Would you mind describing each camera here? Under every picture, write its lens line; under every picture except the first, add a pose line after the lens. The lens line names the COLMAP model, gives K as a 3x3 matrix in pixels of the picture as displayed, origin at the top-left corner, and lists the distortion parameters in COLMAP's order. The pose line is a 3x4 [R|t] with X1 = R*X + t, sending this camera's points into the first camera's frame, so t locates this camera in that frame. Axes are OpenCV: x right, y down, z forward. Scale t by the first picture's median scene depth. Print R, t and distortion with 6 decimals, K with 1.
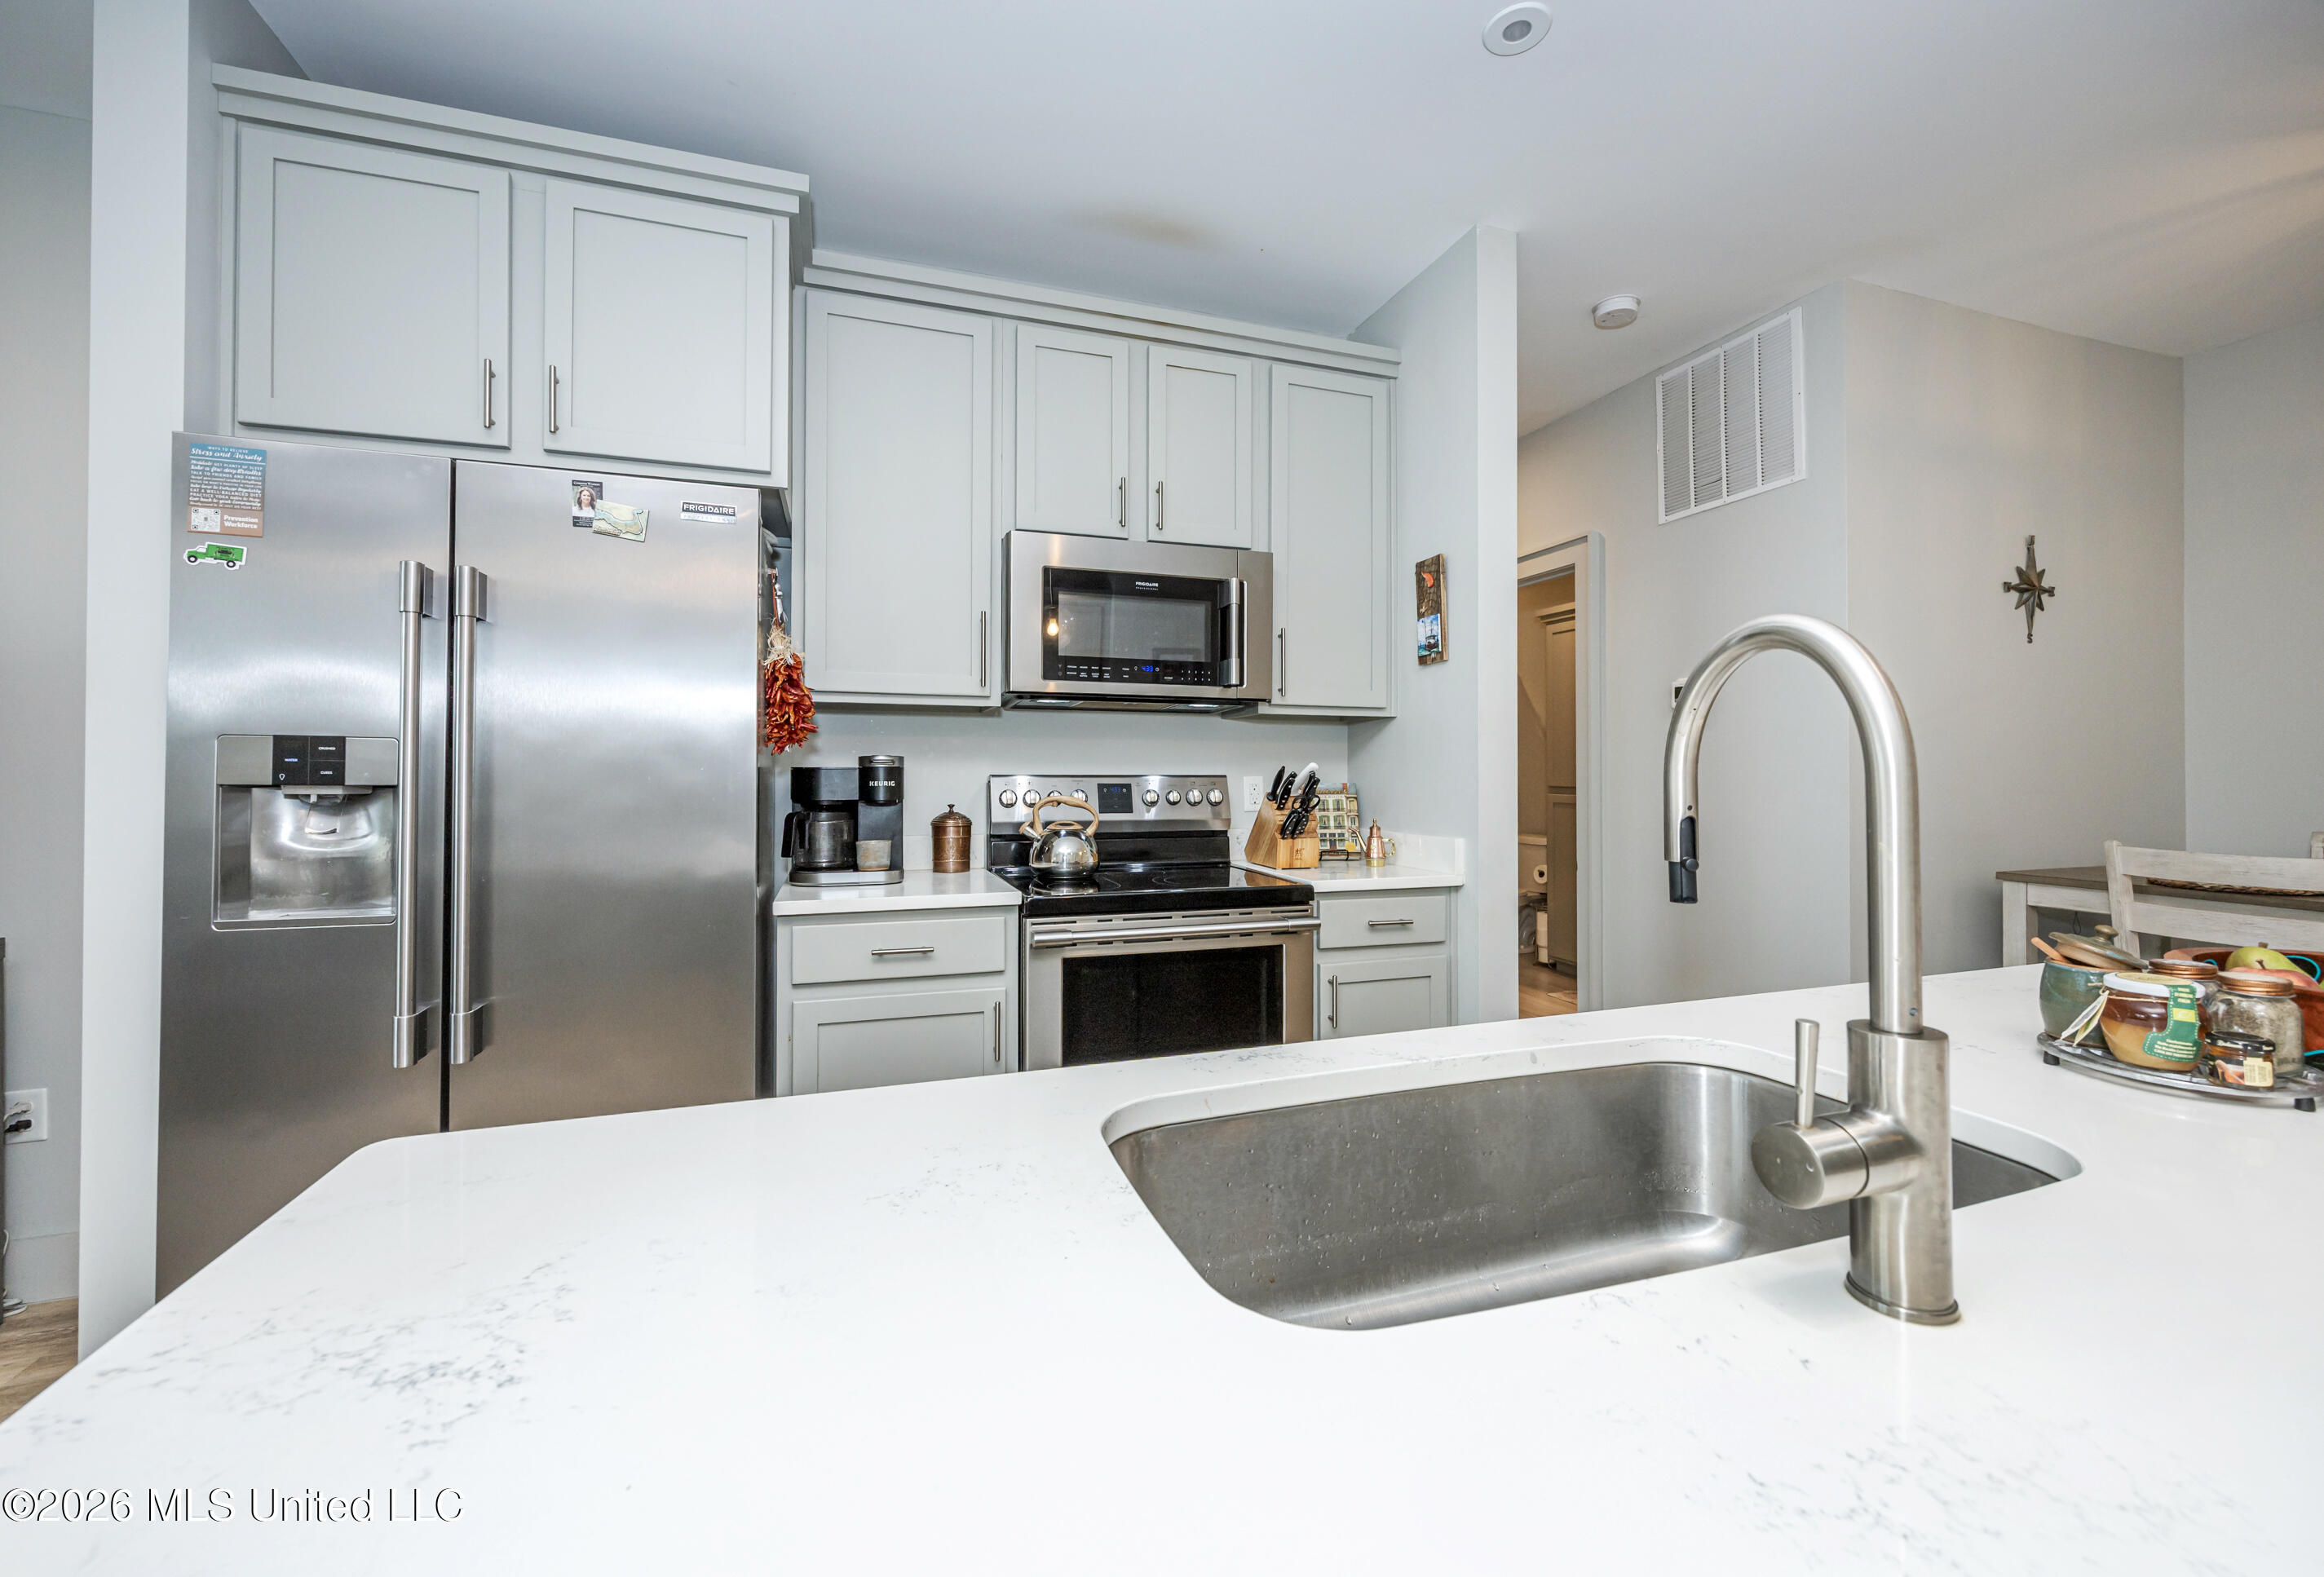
lens RADIAL K [[970.5, 0, 1162.0], [0, 970.5, 788.5], [0, 0, 1]] dist [0.000848, 0.000104]
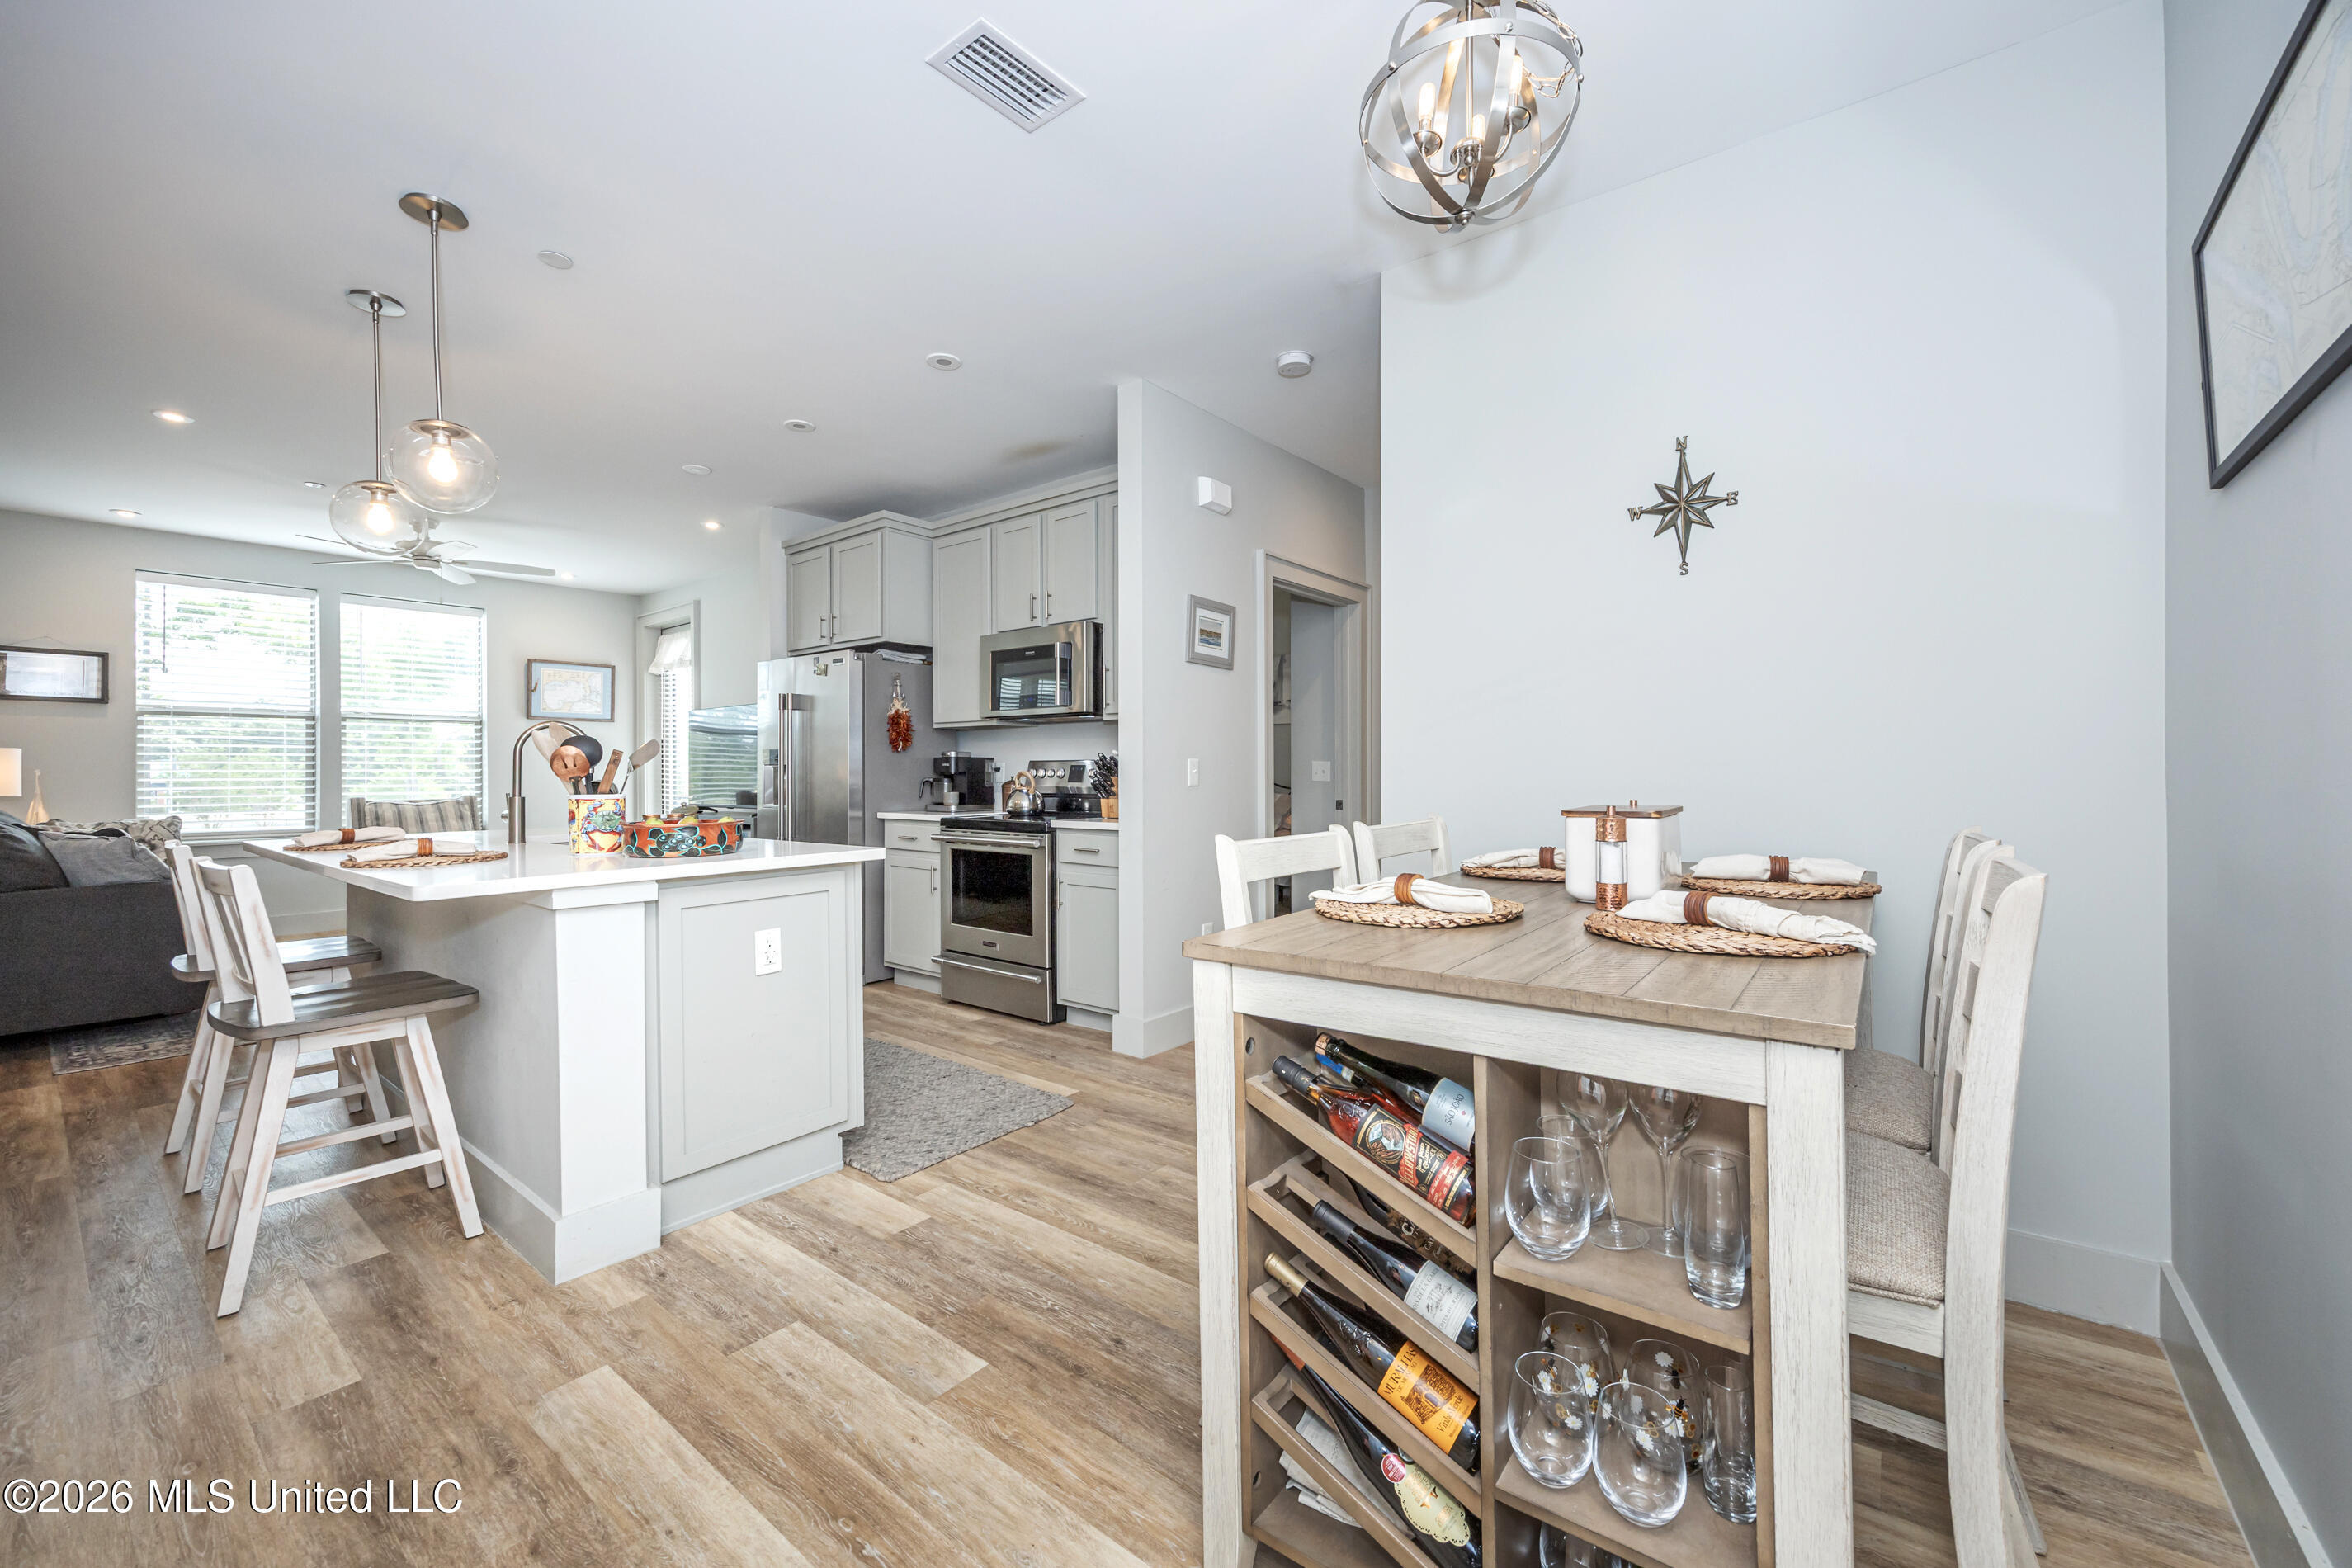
lens RADIAL K [[936.6, 0, 1176.0], [0, 936.6, 784.0], [0, 0, 1]] dist [0.000080, -0.000009]
pose [[0.551299, 0.005355, -0.834291, 1.325287], [0.007701, 0.999904, 0.011507, 0.012291], [0.834272, -0.012769, 0.551205, 0.224991]]
